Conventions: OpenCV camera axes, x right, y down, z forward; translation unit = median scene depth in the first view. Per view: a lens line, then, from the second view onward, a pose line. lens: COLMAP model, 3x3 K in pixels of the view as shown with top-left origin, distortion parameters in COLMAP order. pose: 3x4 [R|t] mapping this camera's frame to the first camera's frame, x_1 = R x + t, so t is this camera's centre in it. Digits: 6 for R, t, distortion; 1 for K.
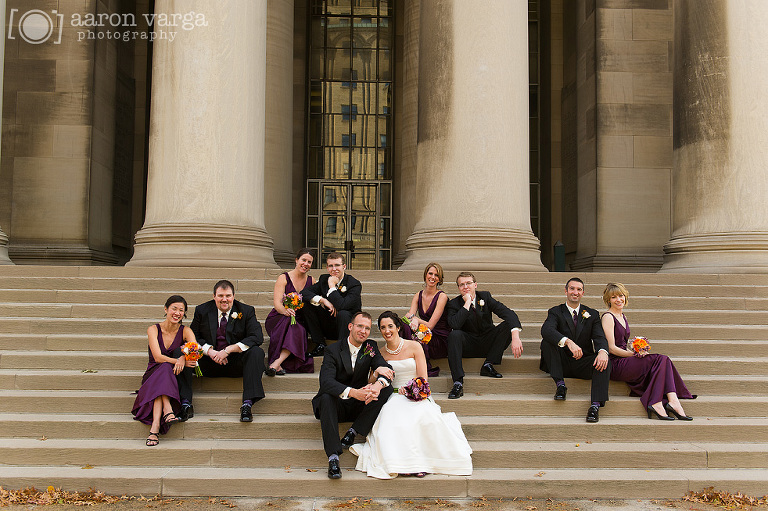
lens RADIAL K [[777.8, 0, 384.0], [0, 777.8, 255.5], [0, 0, 1]] dist [-0.002703, -0.009085]
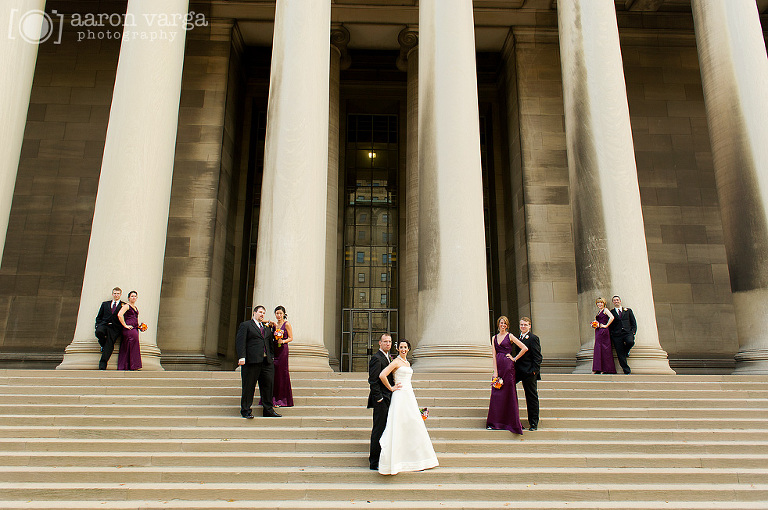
lens RADIAL K [[527.0, 0, 384.1], [0, 527.0, 258.8], [0, 0, 1]] dist [0.007799, -0.000170]
pose [[0.999979, -0.005602, -0.003143, -0.024382], [0.004949, 0.983843, -0.178966, -0.014334], [0.004095, 0.178946, 0.983850, -0.089445]]
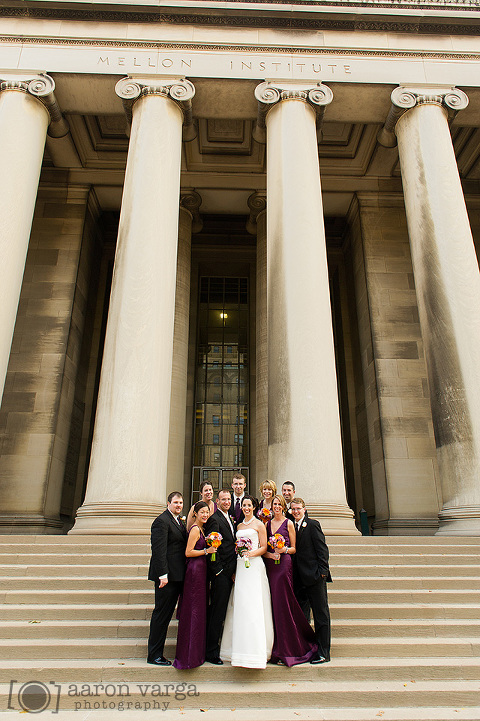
lens RADIAL K [[494.8, 0, 243.1], [0, 494.8, 359.5], [0, 0, 1]] dist [0.007799, -0.000170]
pose [[0.999947, -0.006531, 0.007977, -0.012651], [0.008620, 0.954093, -0.299387, -0.014312], [-0.005655, 0.299440, 0.954098, 0.024014]]
